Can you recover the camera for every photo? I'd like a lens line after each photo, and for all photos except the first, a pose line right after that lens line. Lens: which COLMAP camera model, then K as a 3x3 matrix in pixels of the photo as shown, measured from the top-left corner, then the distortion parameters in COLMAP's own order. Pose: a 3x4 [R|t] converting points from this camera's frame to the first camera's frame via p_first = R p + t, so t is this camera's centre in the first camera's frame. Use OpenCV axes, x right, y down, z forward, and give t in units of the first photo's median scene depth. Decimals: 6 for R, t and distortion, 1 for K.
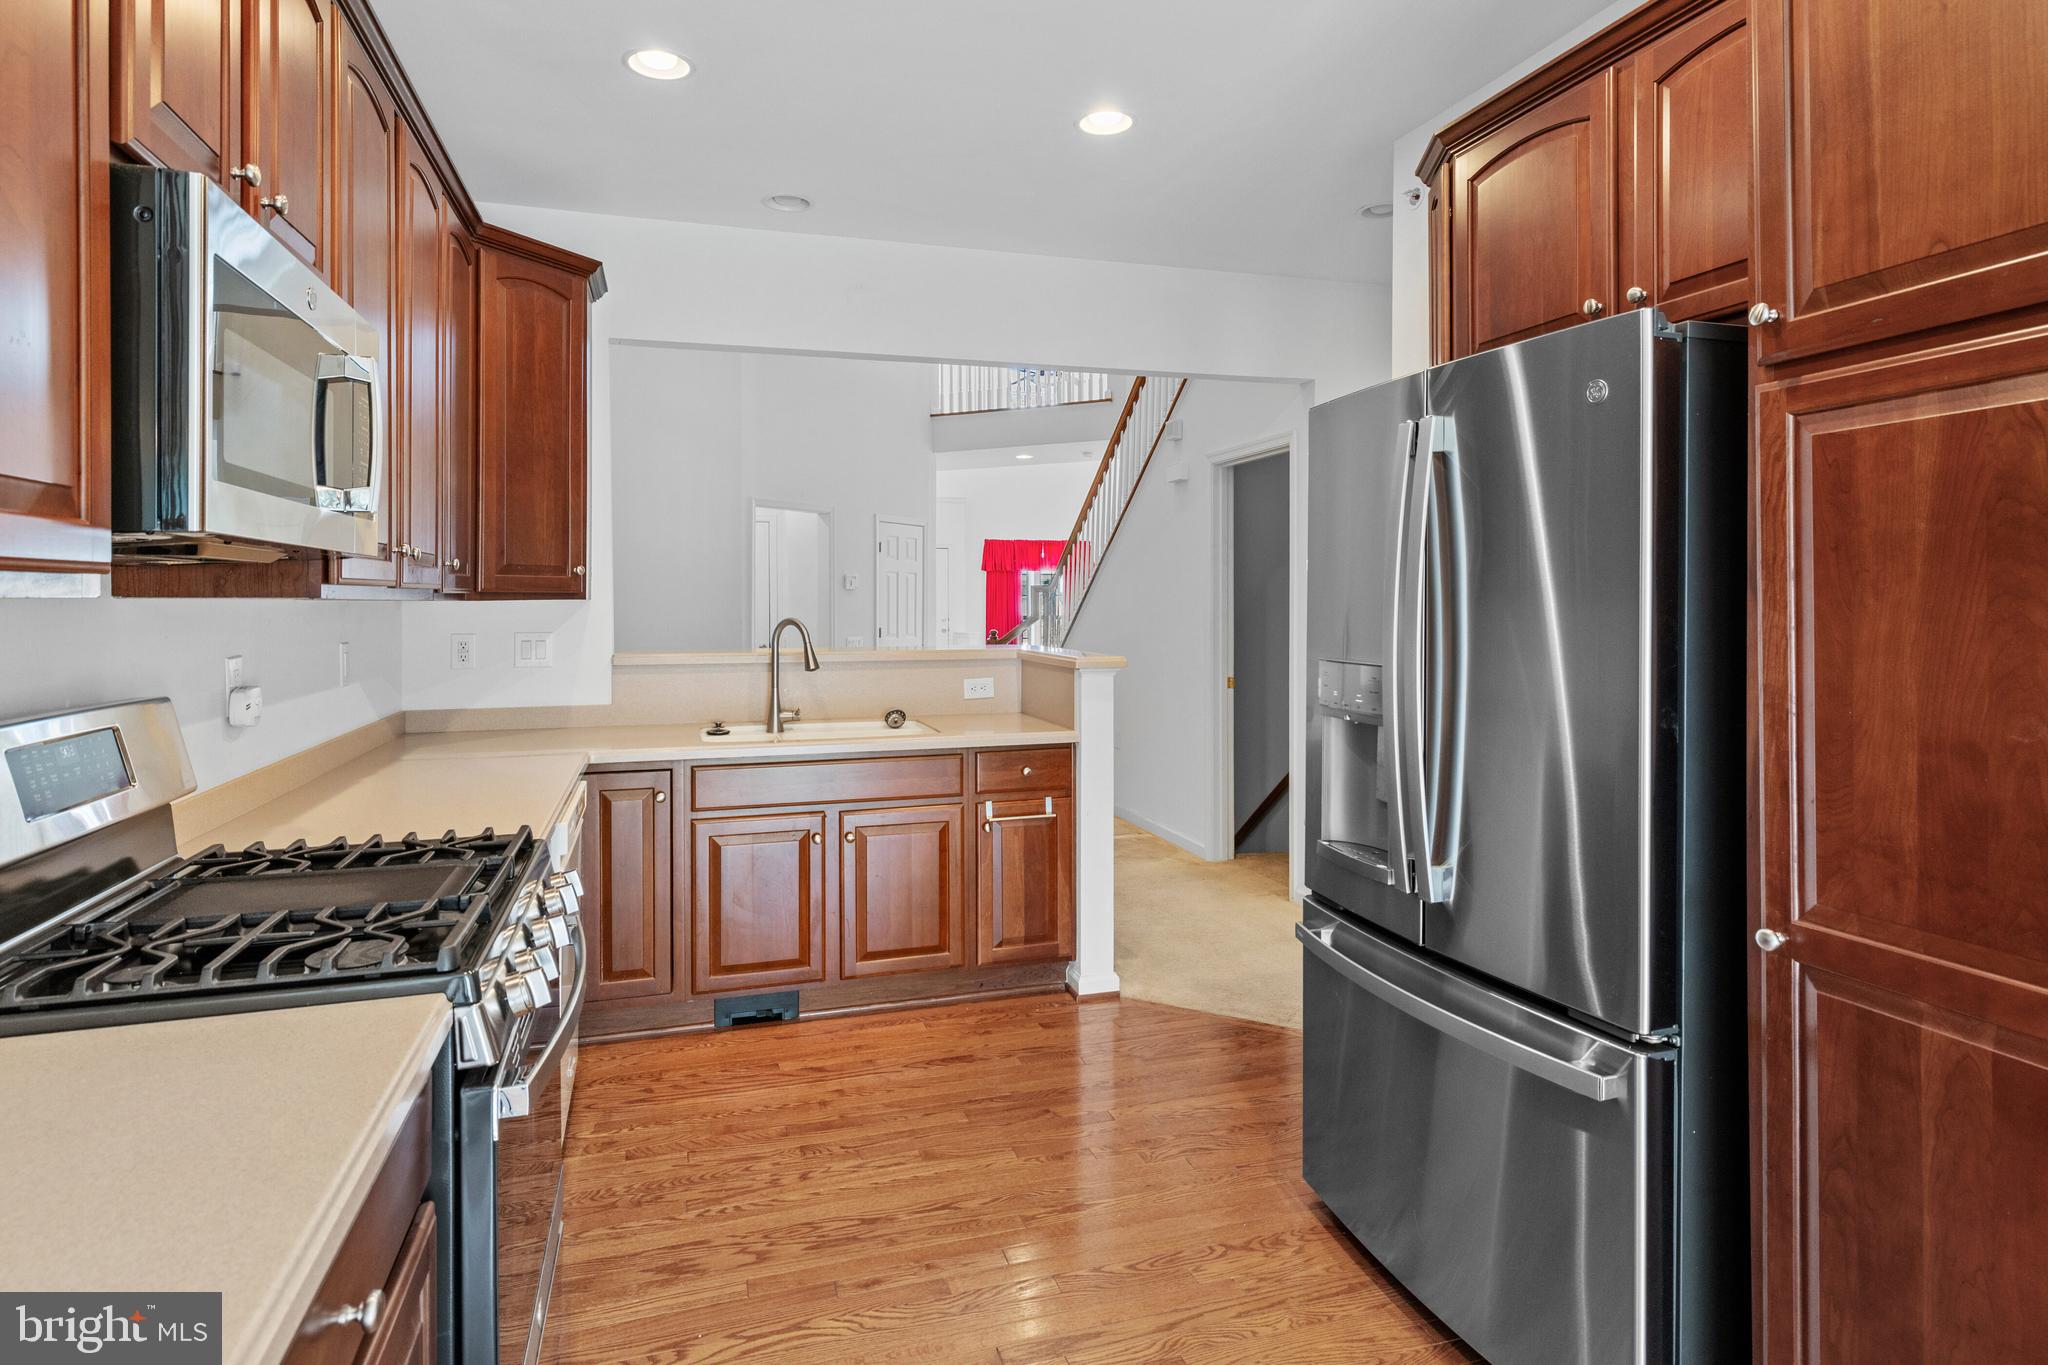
lens RADIAL K [[1165.3, 0, 1027.2], [0, 1165.3, 613.5], [0, 0, 1]] dist [0.005503, 0.000593]
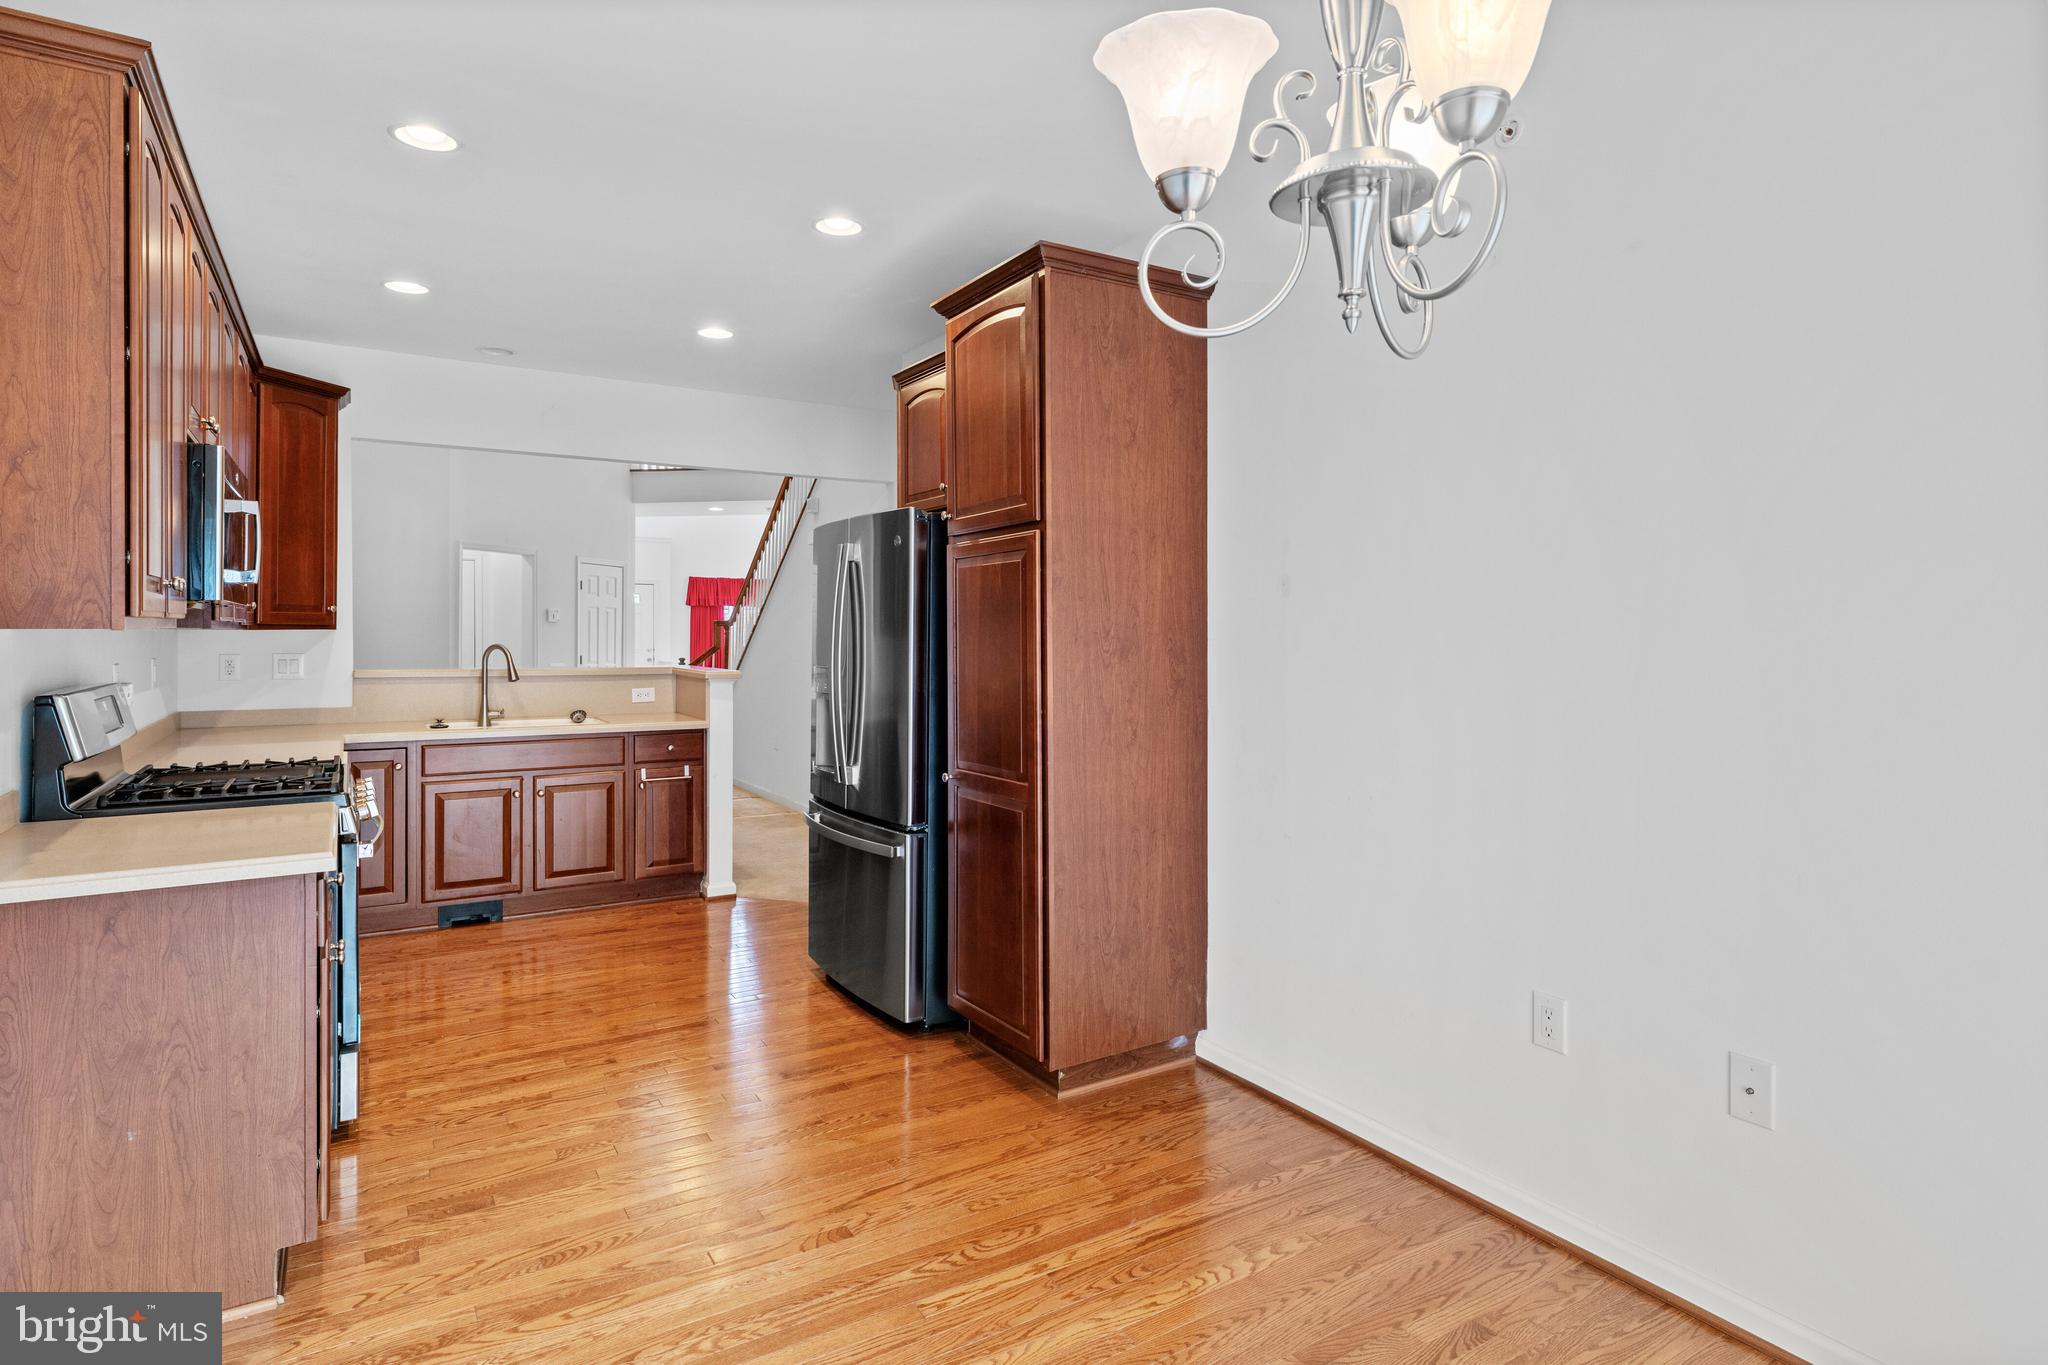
lens RADIAL K [[1059.7, 0, 1025.2], [0, 1059.7, 648.8], [0, 0, 1]] dist [0.001591, 0.000094]
pose [[0.965401, 0.004608, 0.260729, 0.085601], [-0.005430, 0.999982, 0.002433, 0.003541], [-0.260713, -0.003764, 0.965409, -0.435971]]
